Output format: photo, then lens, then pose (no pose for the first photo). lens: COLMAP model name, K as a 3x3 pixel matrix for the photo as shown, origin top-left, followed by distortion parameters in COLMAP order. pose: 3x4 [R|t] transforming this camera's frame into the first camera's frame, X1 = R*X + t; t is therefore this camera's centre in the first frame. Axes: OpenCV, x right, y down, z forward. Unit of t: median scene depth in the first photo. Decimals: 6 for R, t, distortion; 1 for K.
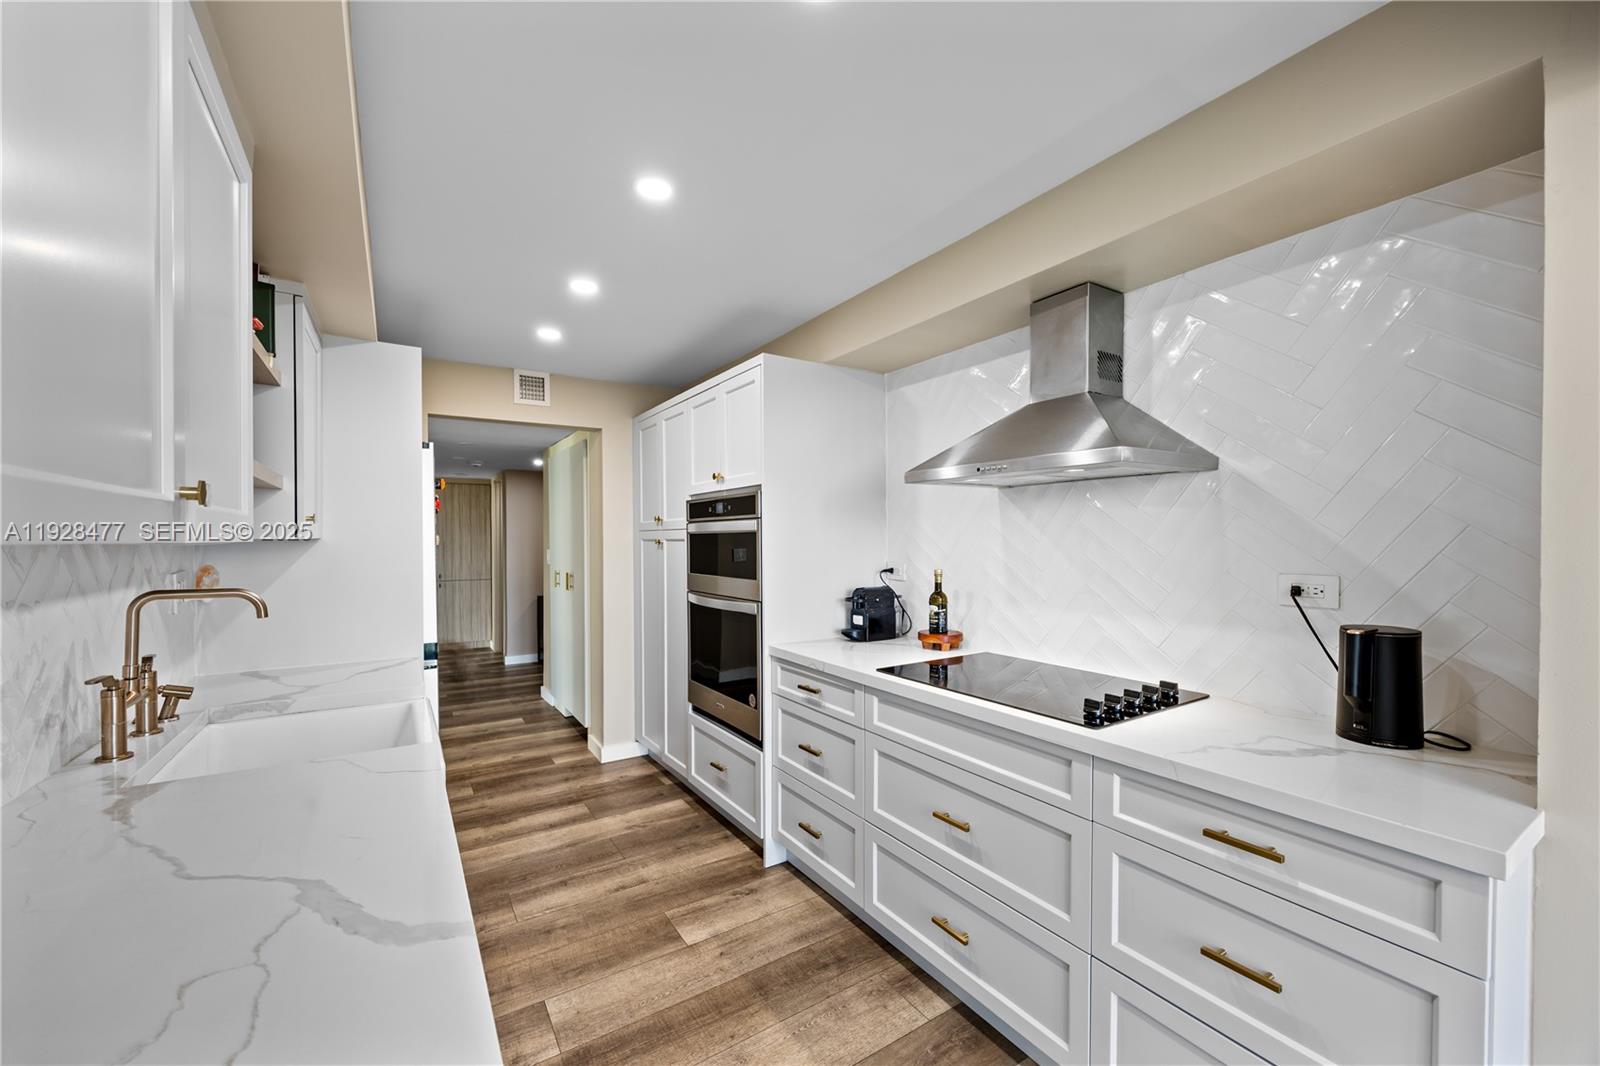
lens RADIAL K [[615.9, 0, 794.3], [0, 615.9, 543.9], [0, 0, 1]] dist [0.002151, 0.000186]
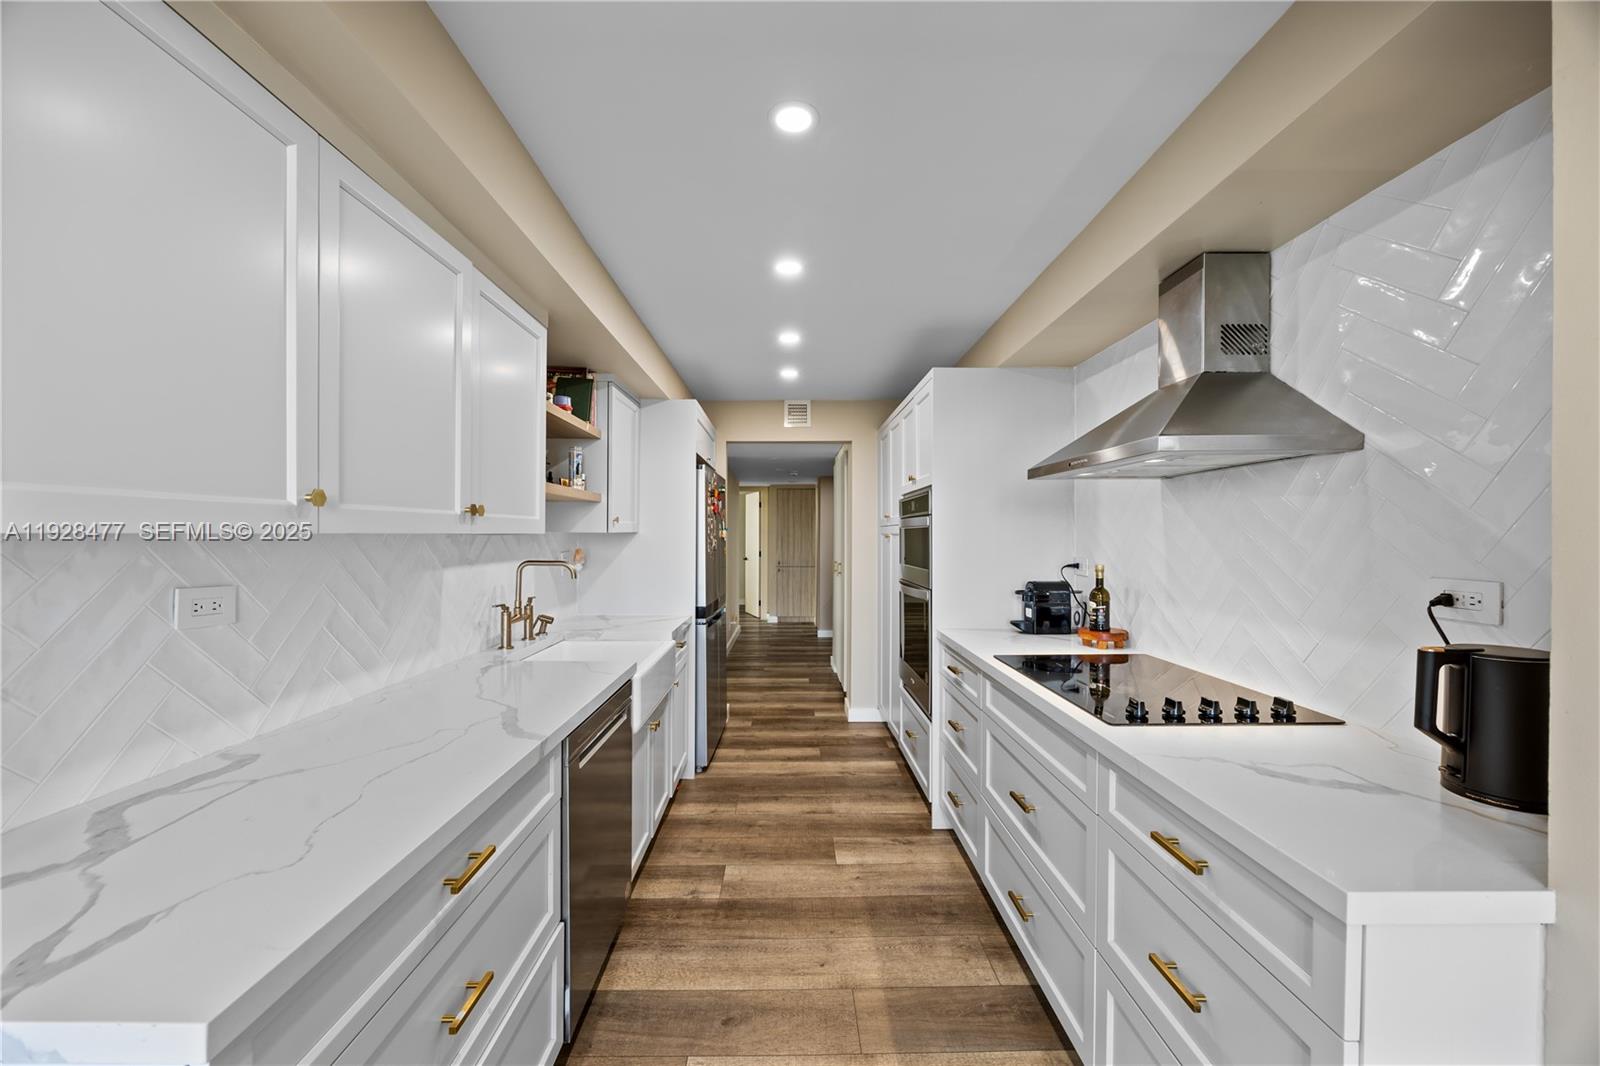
lens RADIAL K [[615.9, 0, 832.1], [0, 615.9, 532.1], [0, 0, 1]] dist [0.002151, 0.000186]
pose [[0.854285, 0.000074, -0.519804, 0.437704], [-0.006068, 0.999933, -0.009829, 0.002140], [0.519769, 0.011551, 0.854229, -0.058437]]
